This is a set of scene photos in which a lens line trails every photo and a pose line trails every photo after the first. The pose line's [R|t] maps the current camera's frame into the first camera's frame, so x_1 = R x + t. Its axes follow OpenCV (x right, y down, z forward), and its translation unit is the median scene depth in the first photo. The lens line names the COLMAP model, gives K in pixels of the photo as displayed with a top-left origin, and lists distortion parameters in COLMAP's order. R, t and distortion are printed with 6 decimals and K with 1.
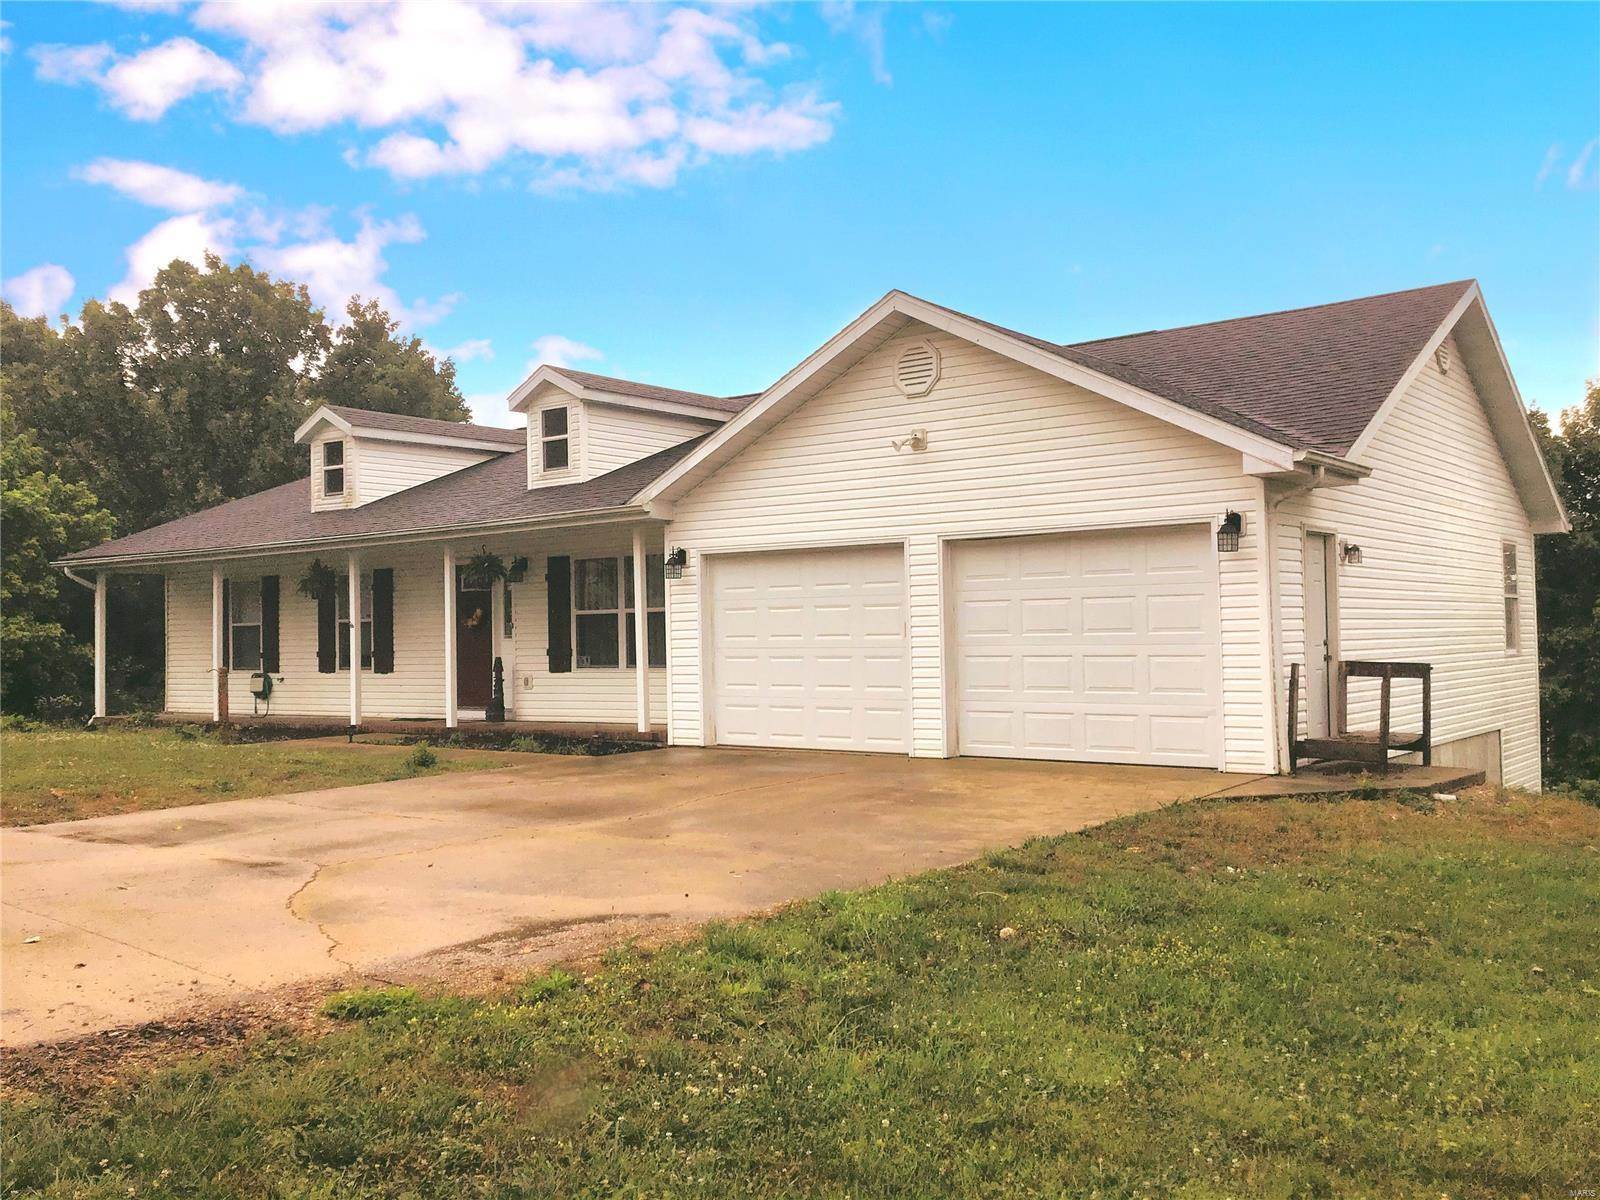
lens RADIAL K [[1438.5, 0, 799.4], [0, 1438.5, 601.0], [0, 0, 1]] dist [0.053657, 0.008823]
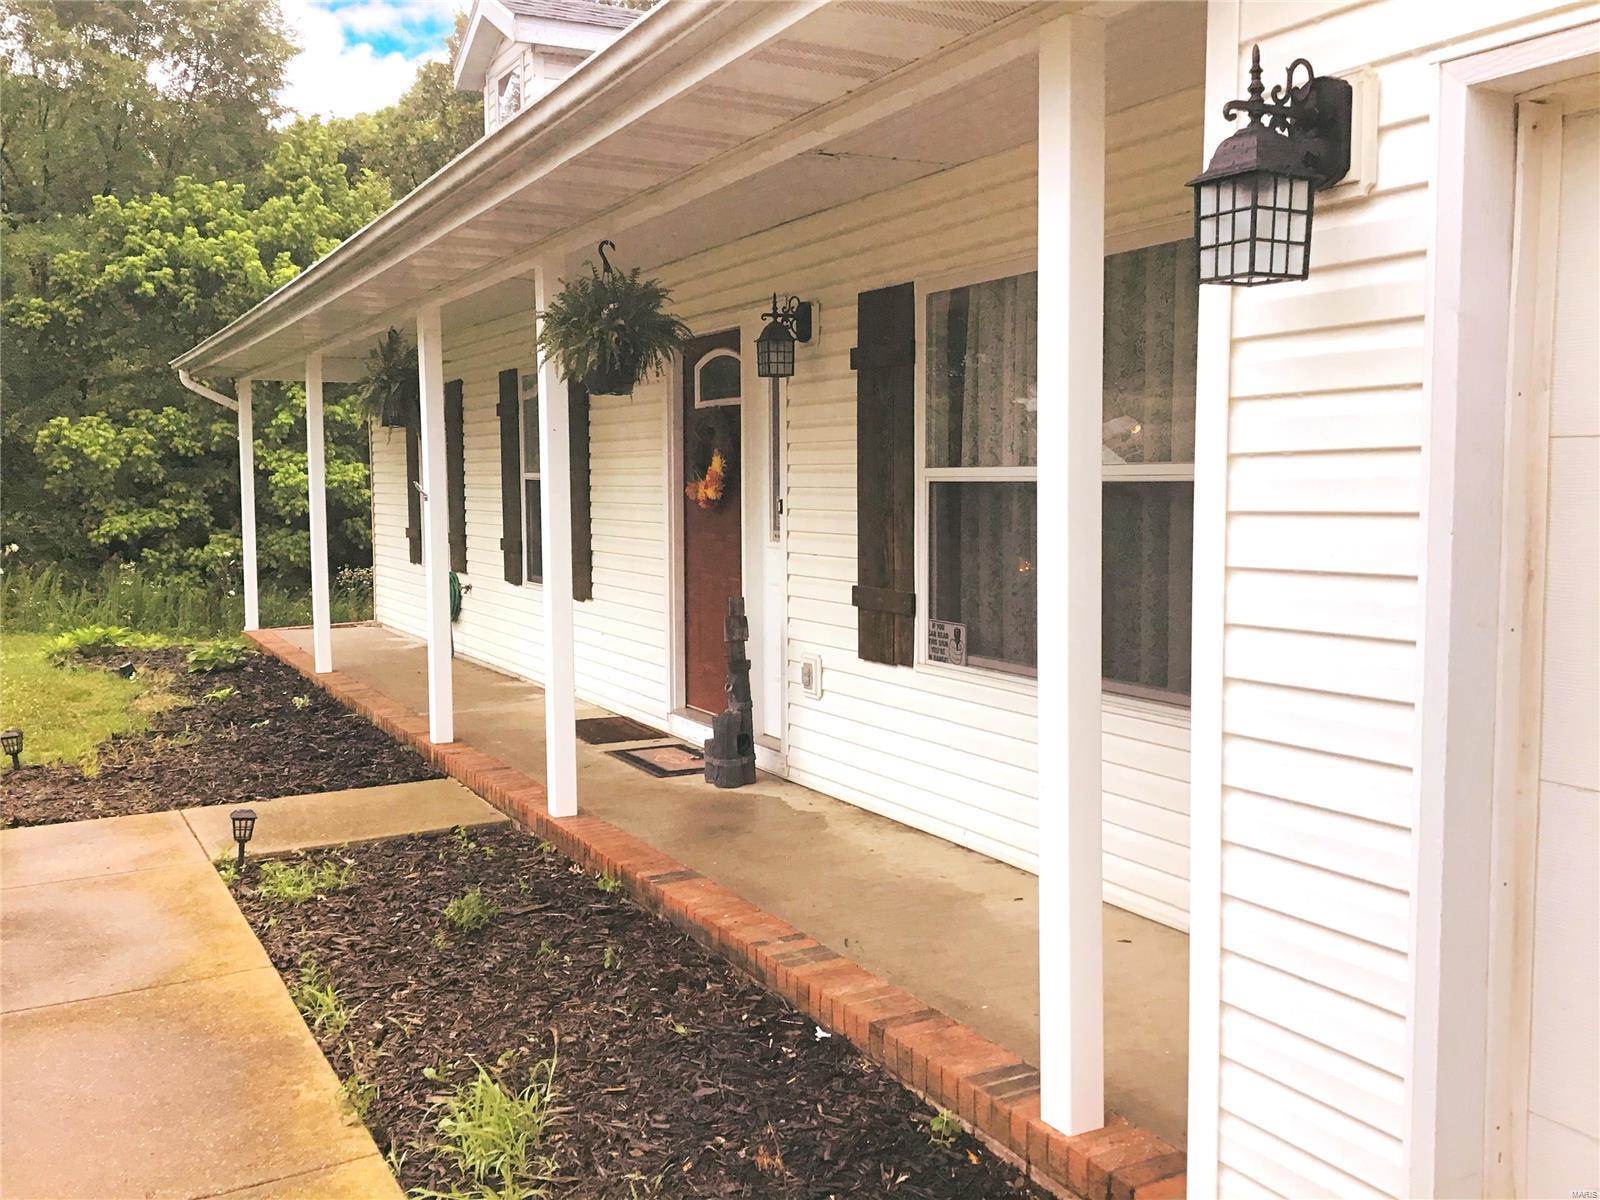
lens RADIAL K [[1438.5, 0, 799.6], [0, 1438.5, 599.2], [0, 0, 1]] dist [0.053657, 0.008823]
pose [[0.913524, 0.058047, -0.402622, -0.057717], [-0.015327, 0.993975, 0.108526, 0.001512], [0.406496, -0.092970, 0.908910, 0.714275]]
